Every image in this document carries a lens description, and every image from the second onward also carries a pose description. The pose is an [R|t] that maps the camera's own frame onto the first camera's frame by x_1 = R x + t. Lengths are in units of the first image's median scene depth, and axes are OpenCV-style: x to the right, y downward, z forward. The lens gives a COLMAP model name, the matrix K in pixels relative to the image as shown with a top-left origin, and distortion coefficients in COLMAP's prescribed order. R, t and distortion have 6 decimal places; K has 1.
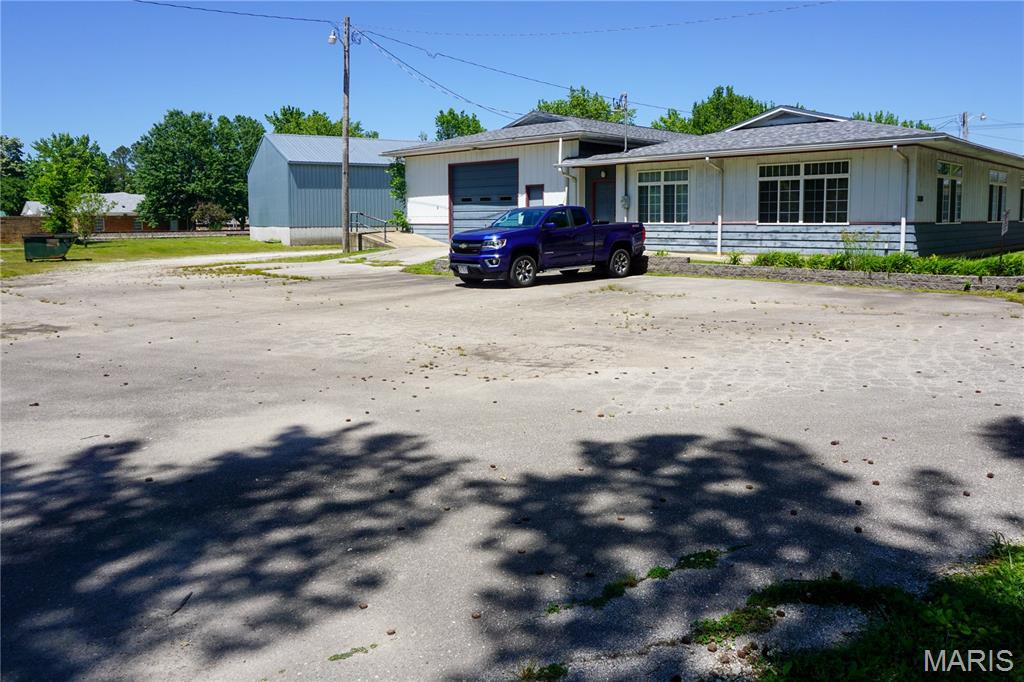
lens RADIAL K [[697.6, 0, 508.3], [0, 697.6, 337.7], [0, 0, 1]] dist [-0.020558, 0.029270]
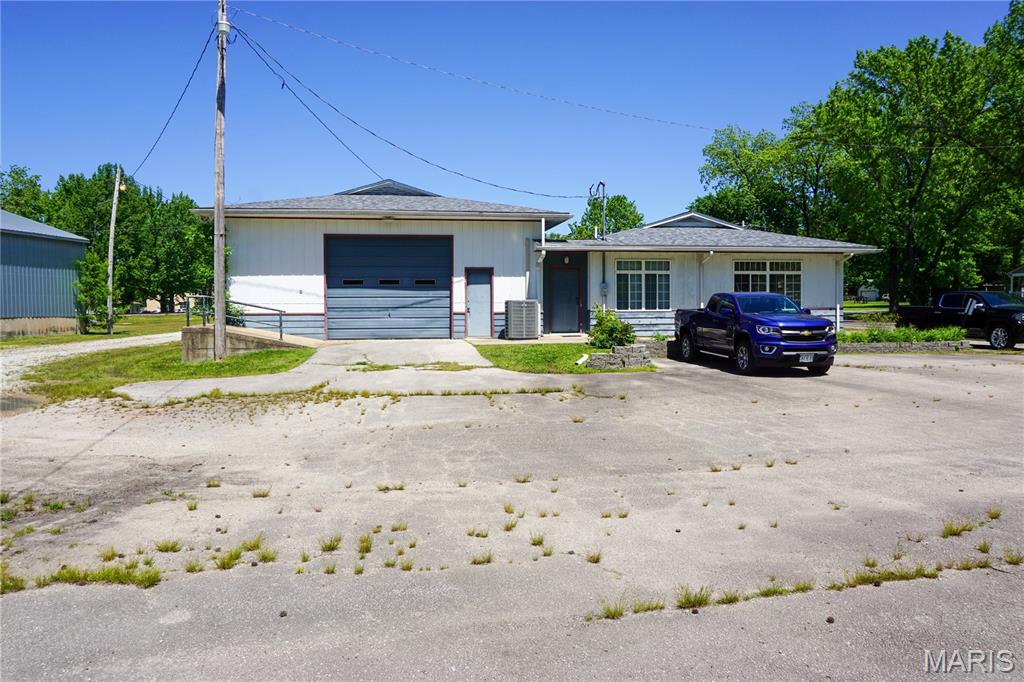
lens RADIAL K [[697.6, 0, 511.6], [0, 697.6, 346.3], [0, 0, 1]] dist [-0.020558, 0.029270]
pose [[0.615468, -0.042568, 0.787012, -0.712599], [0.135758, 0.989342, -0.052656, -0.082122], [-0.776382, 0.139252, 0.614687, 0.517280]]
